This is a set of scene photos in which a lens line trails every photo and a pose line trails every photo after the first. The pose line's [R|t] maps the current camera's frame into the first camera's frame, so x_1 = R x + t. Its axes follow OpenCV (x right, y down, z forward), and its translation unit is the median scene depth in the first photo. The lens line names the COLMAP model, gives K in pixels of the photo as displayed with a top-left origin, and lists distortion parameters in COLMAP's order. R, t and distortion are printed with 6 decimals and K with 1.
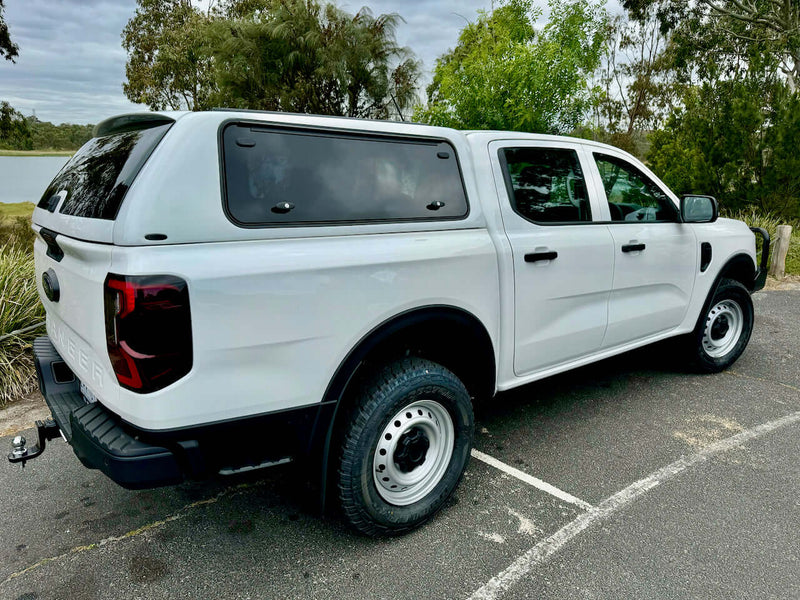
lens RADIAL K [[559.2, 0, 400.0], [0, 559.2, 300.0], [0, 0, 1]] dist [0.054567, -0.058950]
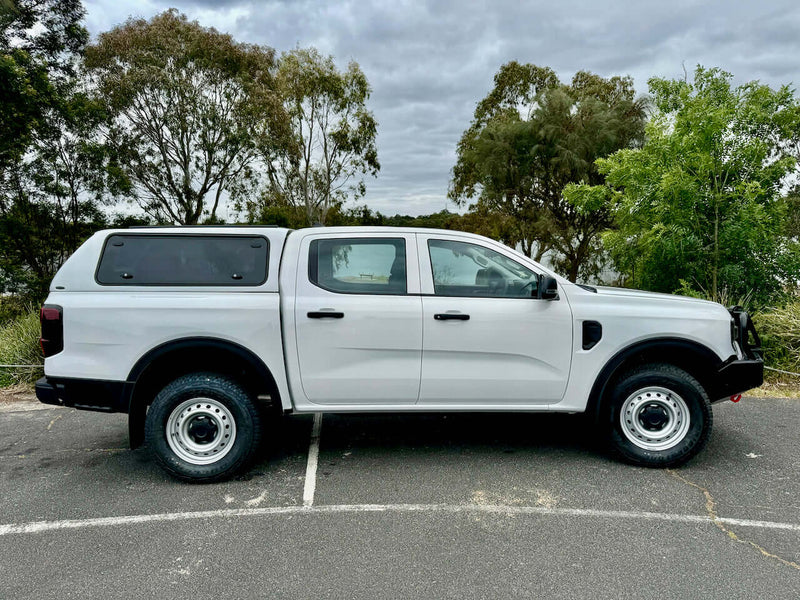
lens RADIAL K [[559.3, 0, 400.0], [0, 559.3, 300.0], [0, 0, 1]] dist [0.106563, -0.164548]
pose [[0.803141, 0.036647, -0.594661, 1.260280], [-0.116869, 0.988406, -0.096930, -0.002859], [0.584214, 0.147346, 0.798112, 0.000819]]
